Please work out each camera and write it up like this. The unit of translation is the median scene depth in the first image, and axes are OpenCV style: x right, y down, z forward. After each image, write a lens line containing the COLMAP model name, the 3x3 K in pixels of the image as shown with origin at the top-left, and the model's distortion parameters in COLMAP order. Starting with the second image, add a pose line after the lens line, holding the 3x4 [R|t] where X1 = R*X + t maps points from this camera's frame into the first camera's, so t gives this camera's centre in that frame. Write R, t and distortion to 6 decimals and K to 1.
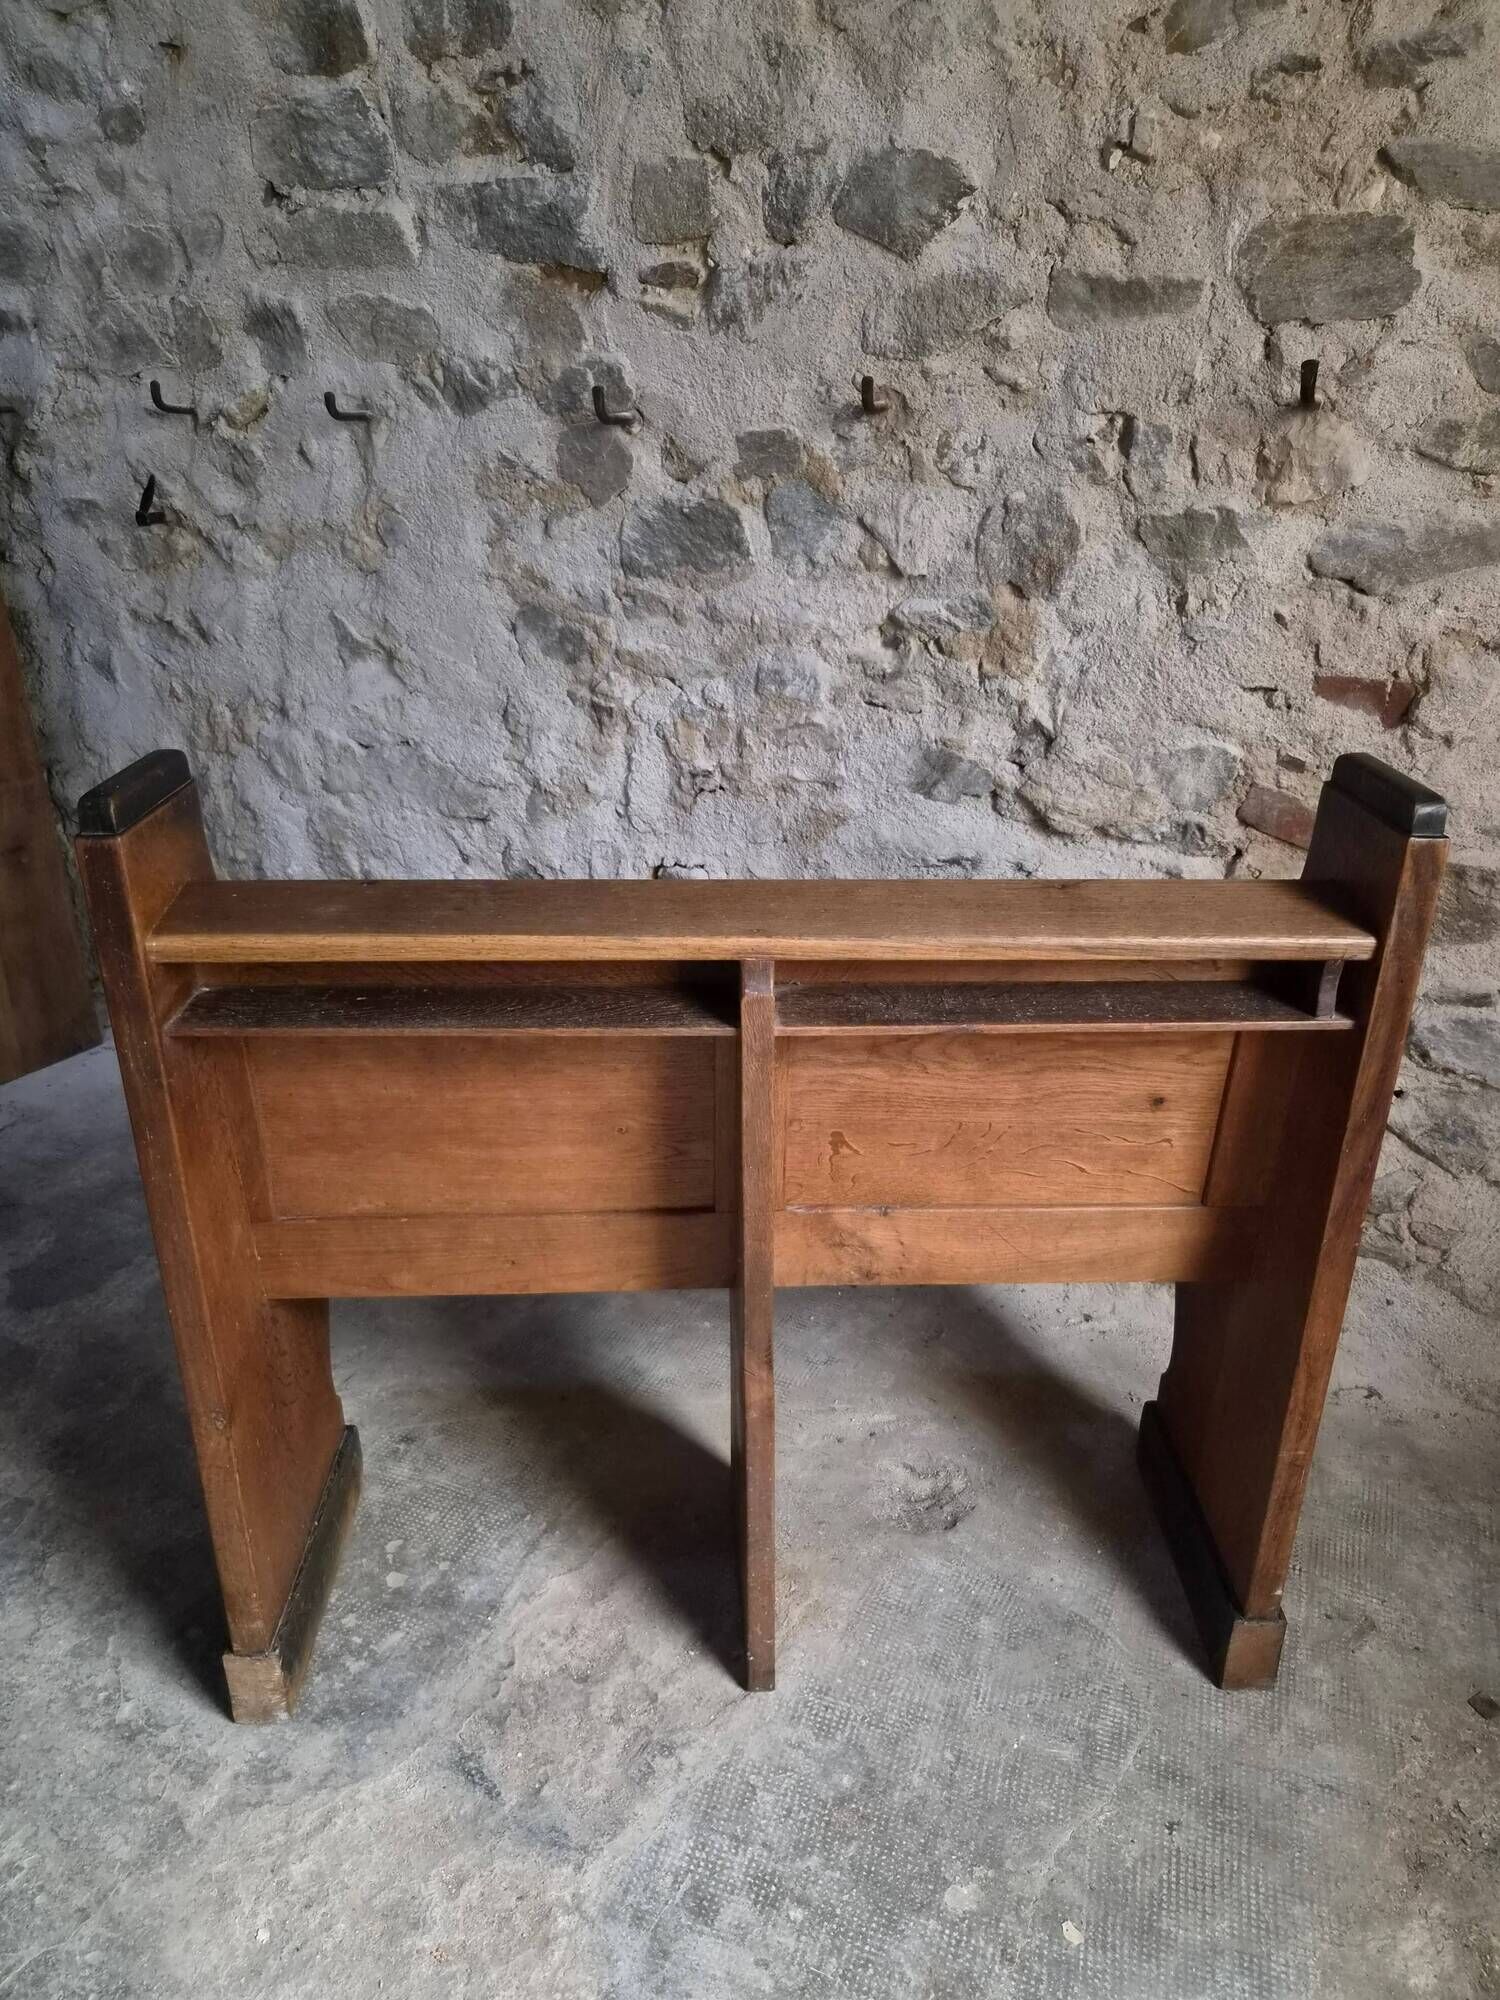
lens RADIAL K [[1333.4, 0, 764.7], [0, 1333.4, 988.3], [0, 0, 1]] dist [0.065455, -0.050585]
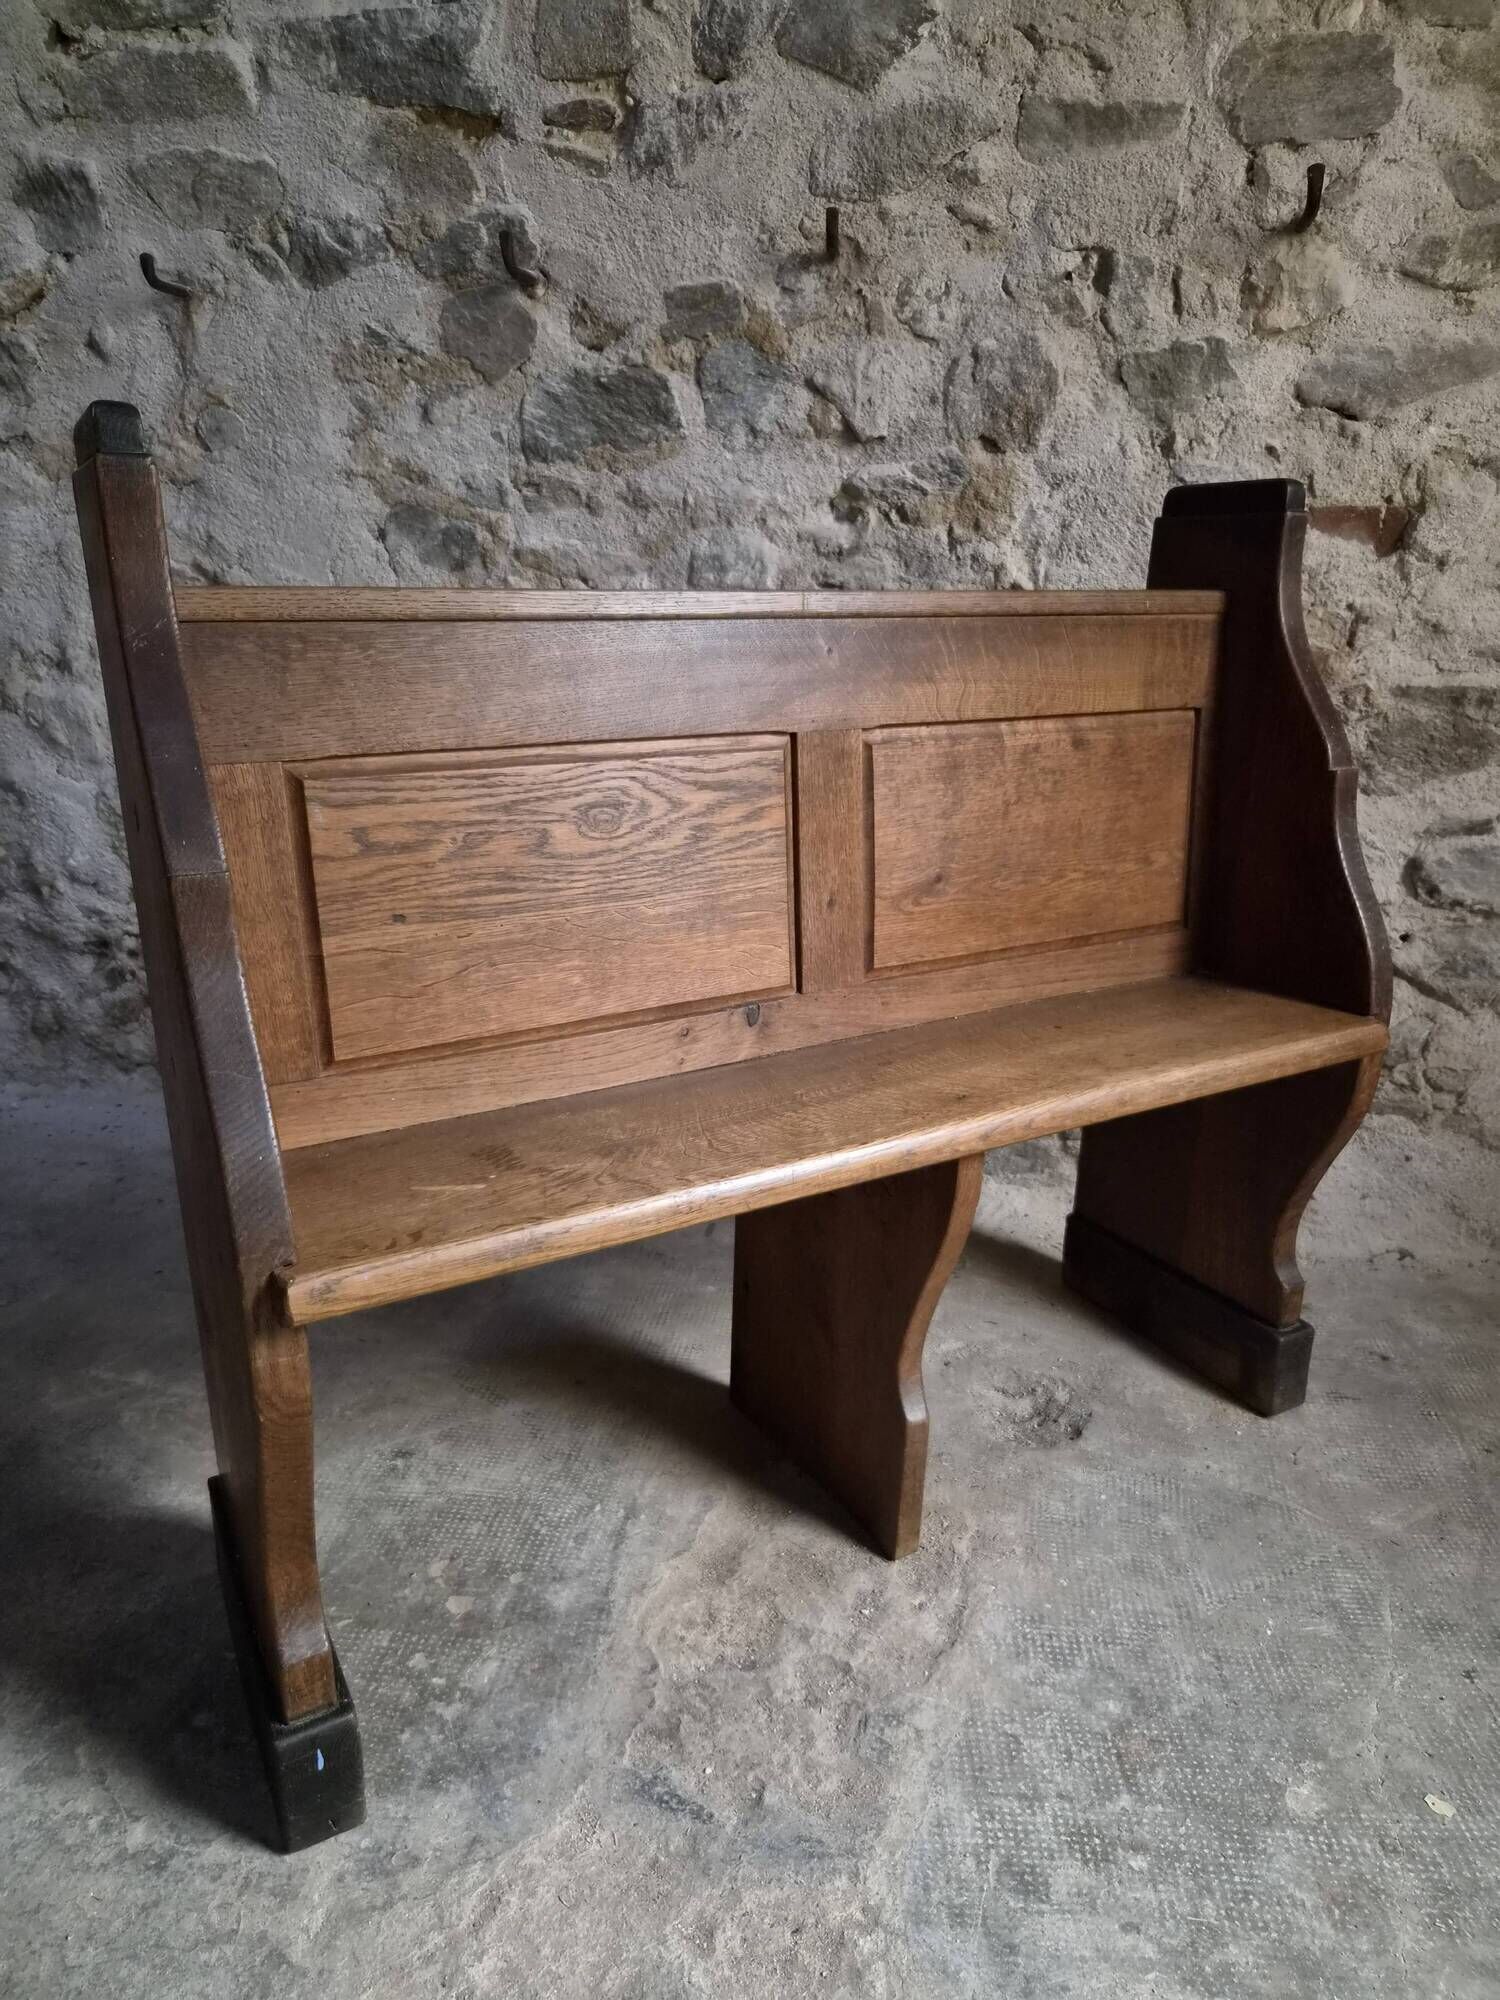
lens RADIAL K [[1333.4, 0, 760.8], [0, 1333.4, 989.7], [0, 0, 1]] dist [0.065455, -0.050585]
pose [[0.965231, -0.075615, 0.250223, -0.237039], [0.098776, 0.991781, -0.081320, 0.148102], [-0.242018, 0.103209, 0.964767, 0.158758]]
